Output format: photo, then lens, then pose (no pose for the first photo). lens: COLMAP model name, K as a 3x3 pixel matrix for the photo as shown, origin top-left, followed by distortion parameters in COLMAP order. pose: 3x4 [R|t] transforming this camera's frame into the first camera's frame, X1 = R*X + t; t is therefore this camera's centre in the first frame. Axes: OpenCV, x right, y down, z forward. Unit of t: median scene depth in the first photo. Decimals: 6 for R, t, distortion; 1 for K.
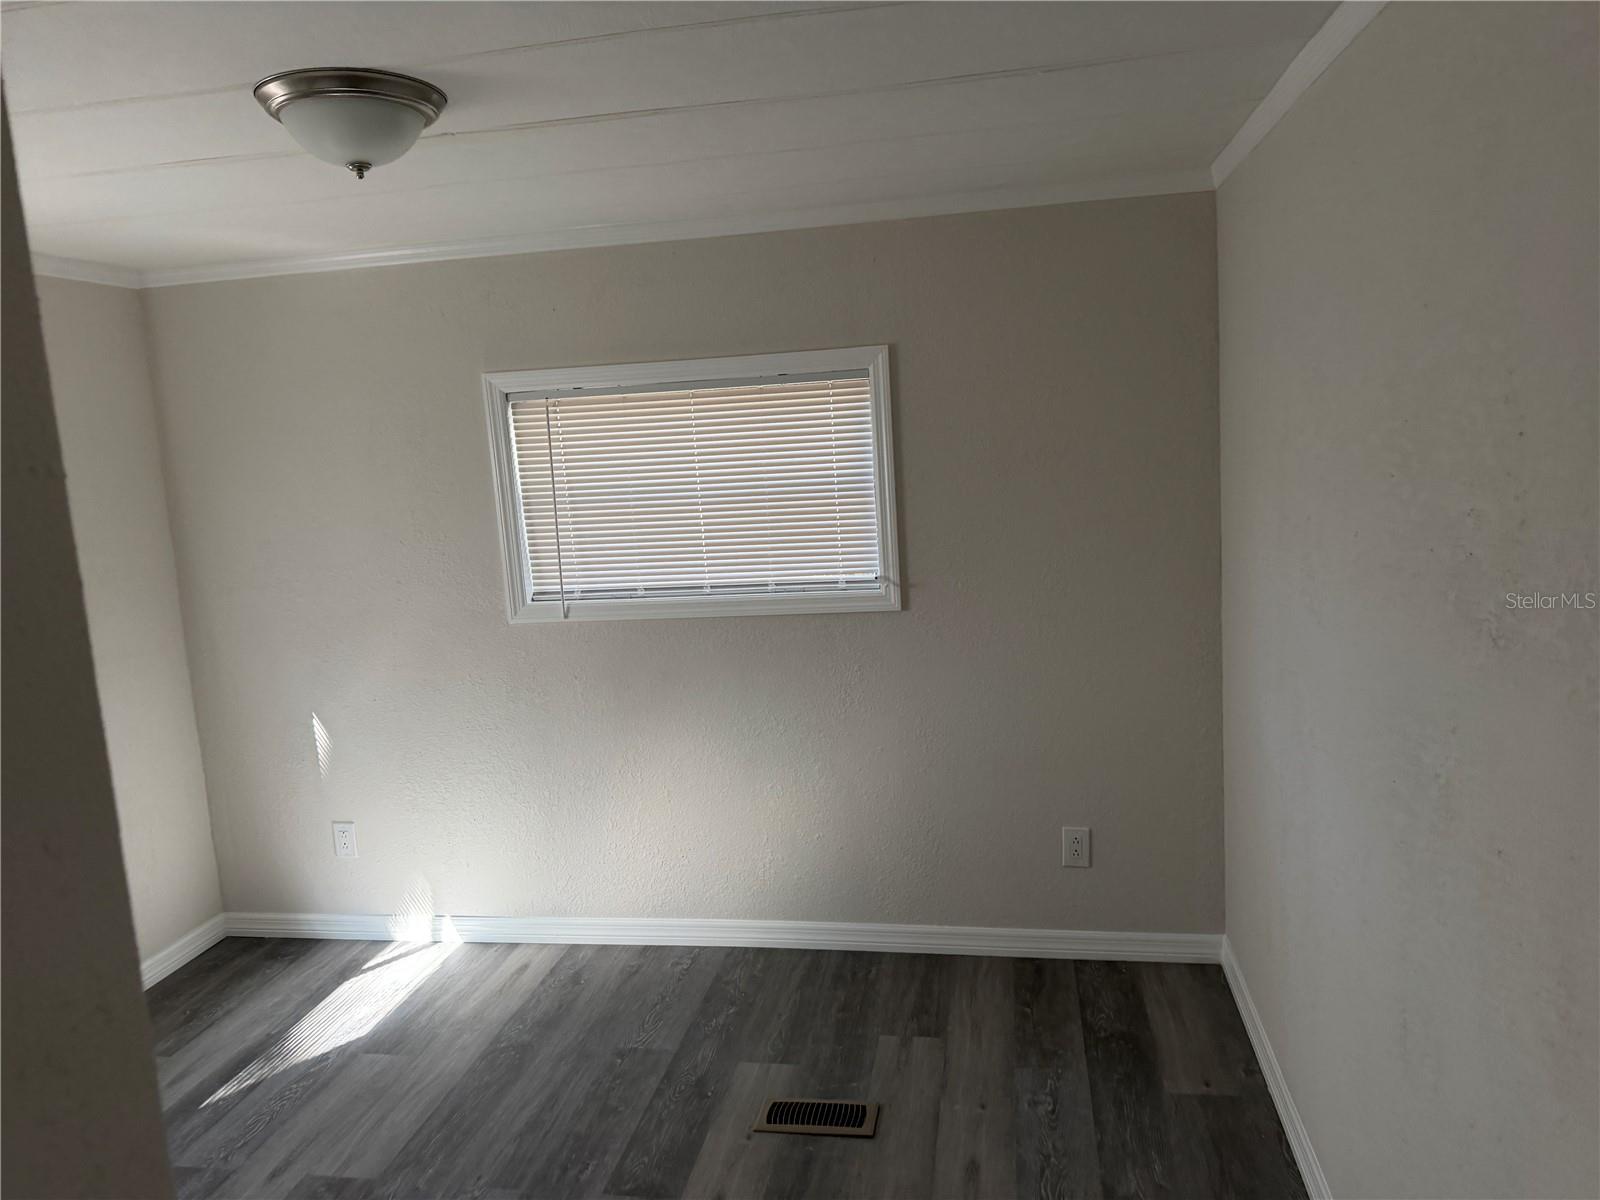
lens RADIAL K [[1124.1, 0, 804.3], [0, 1124.1, 602.2], [0, 0, 1]] dist [0.069749, -0.091122]
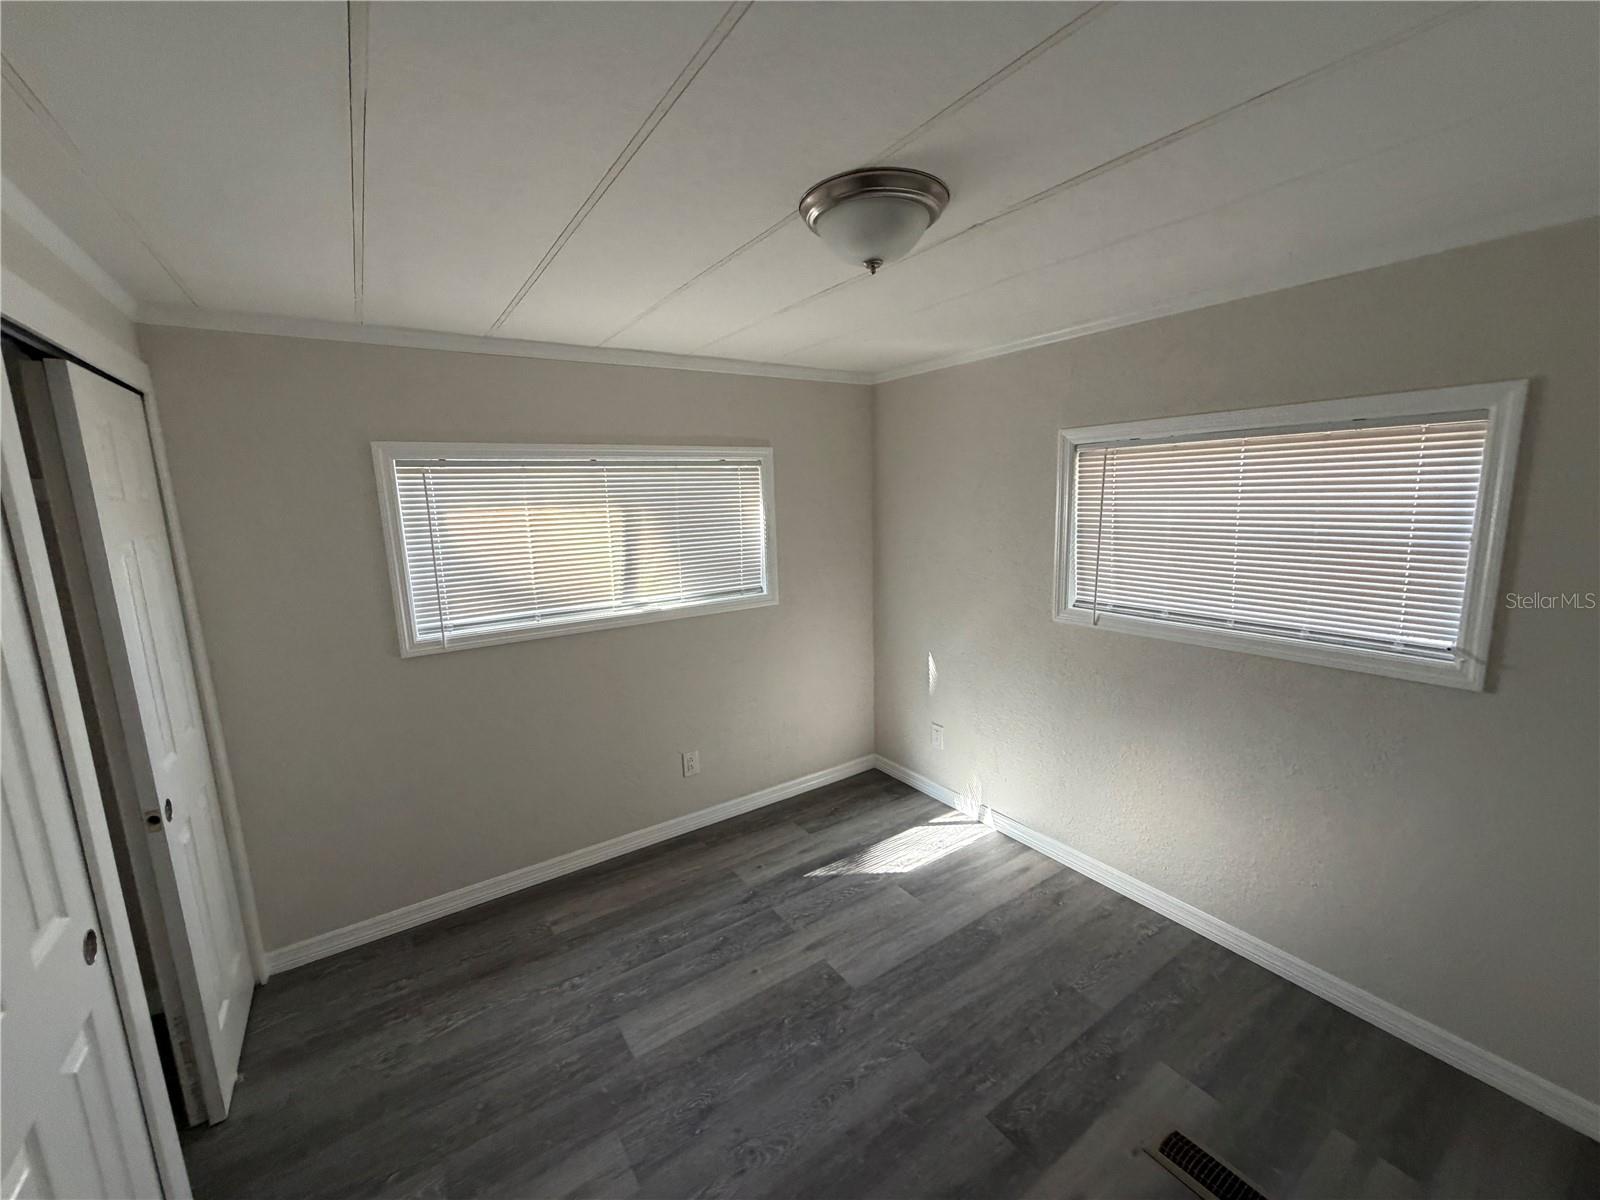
lens RADIAL K [[638.8, 0, 797.7], [0, 638.8, 602.0], [0, 0, 1]] dist [0.005357, -0.002025]
pose [[0.694882, 0.160088, -0.701078, 0.054213], [-0.114299, 0.987100, 0.112111, -0.054612], [0.709982, 0.002228, 0.704216, 0.272871]]
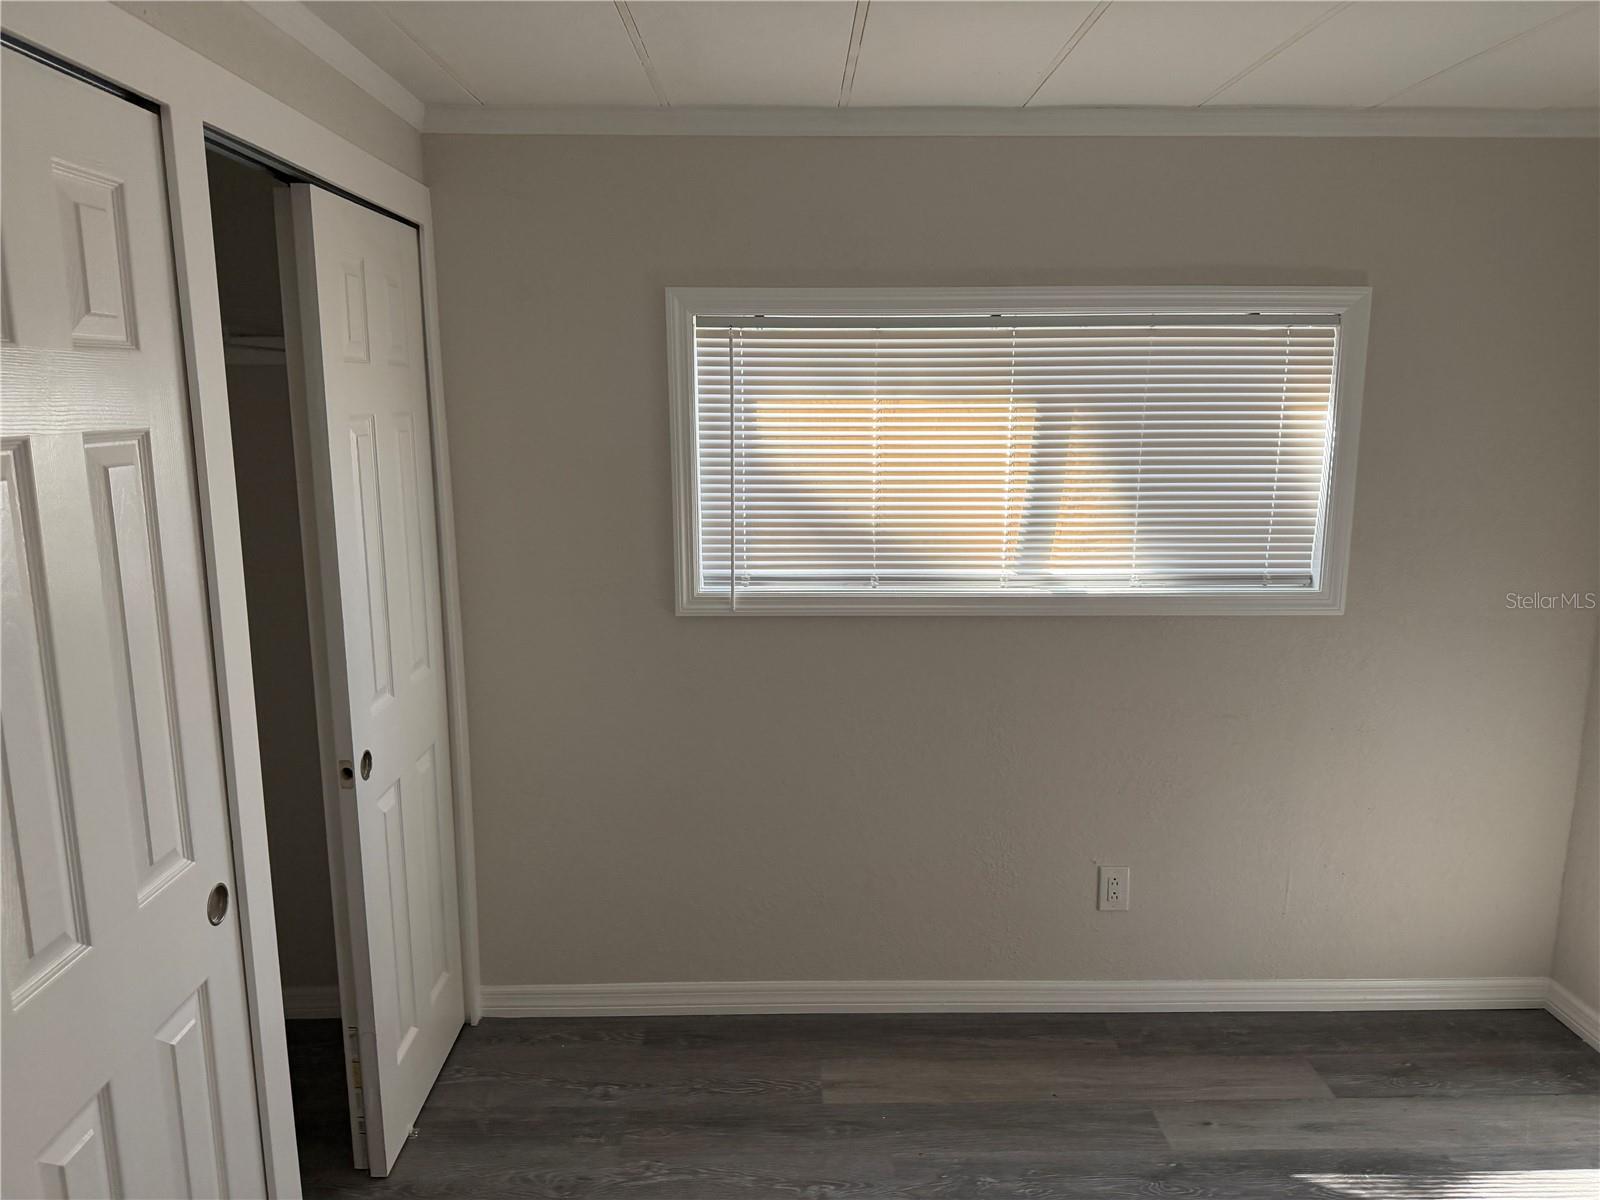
lens RADIAL K [[1124.1, 0, 812.6], [0, 1124.1, 613.7], [0, 0, 1]] dist [0.069749, -0.091122]
pose [[0.189330, 0.242716, -0.951443, 0.072608], [-0.151944, 0.964539, 0.215821, -0.060489], [0.970086, 0.103704, 0.219495, 0.373453]]
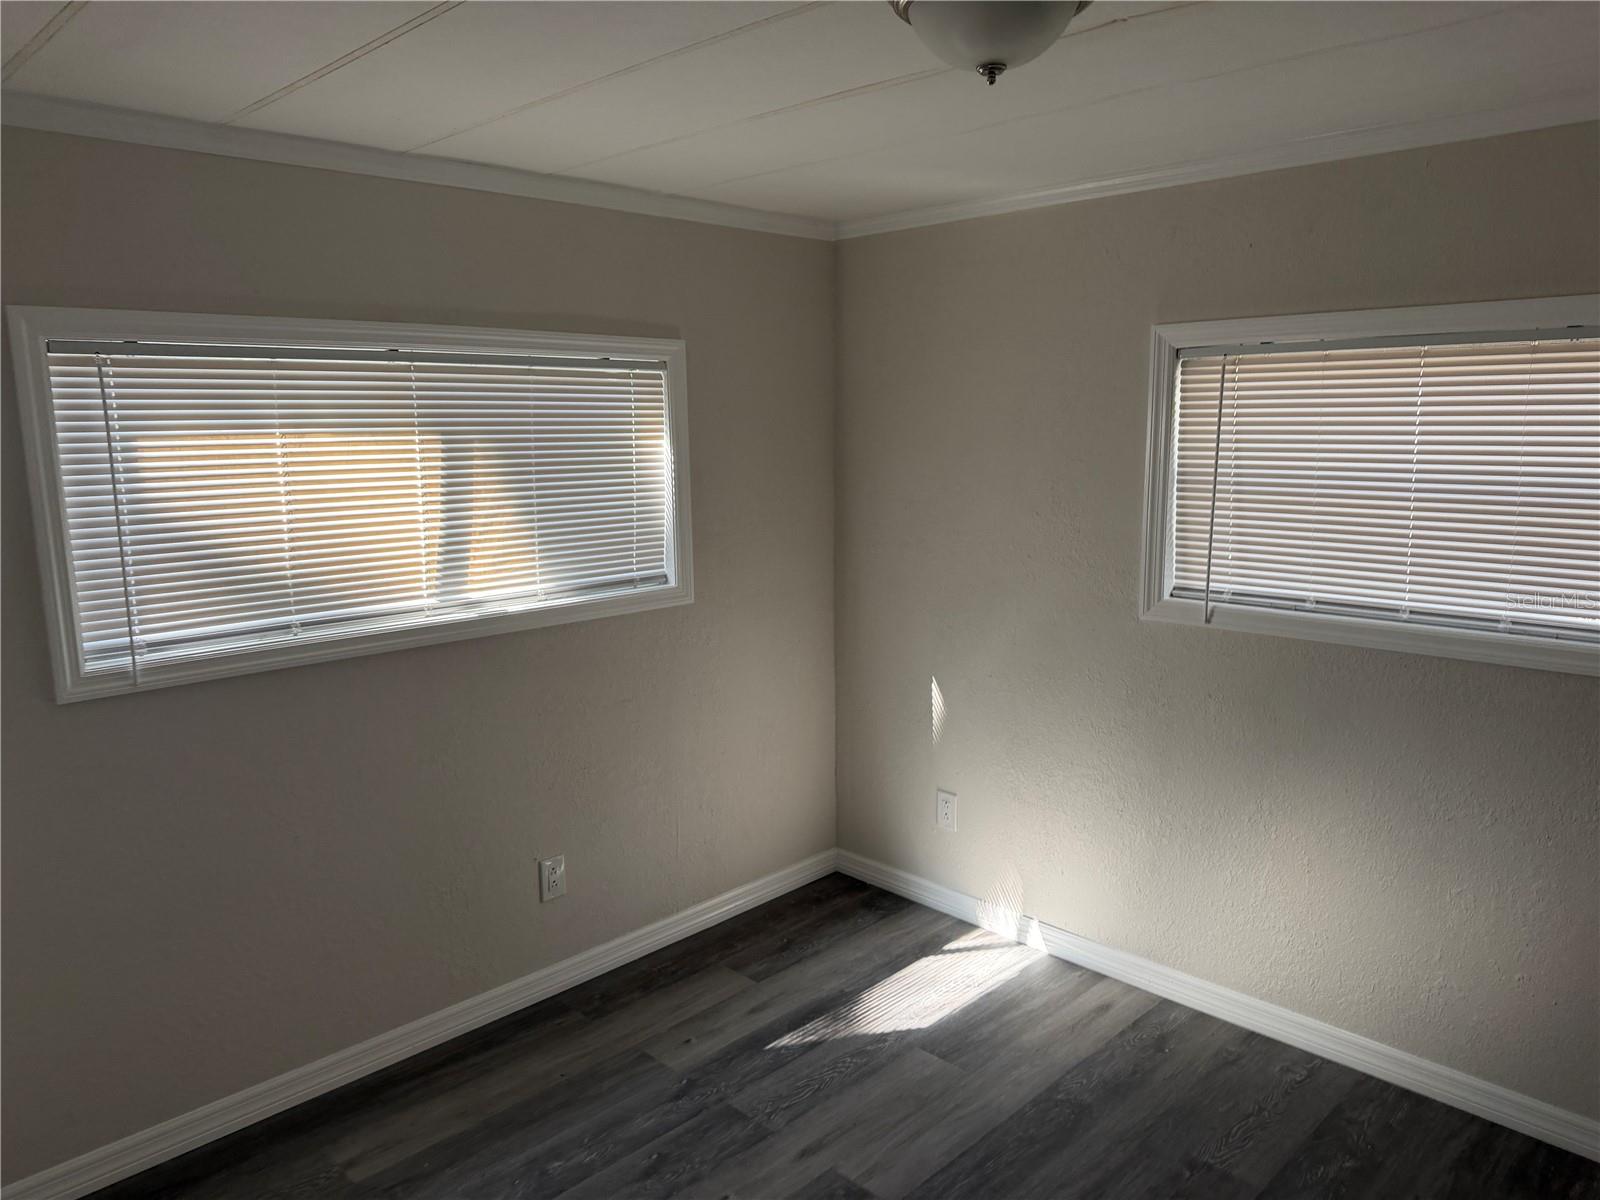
lens RADIAL K [[1124.1, 0, 803.1], [0, 1124.1, 614.6], [0, 0, 1]] dist [0.069749, -0.091122]
pose [[0.821104, 0.147602, -0.551364, 0.002394], [-0.118137, 0.989016, 0.088831, -0.031604], [0.558419, -0.007803, 0.829522, 0.146839]]
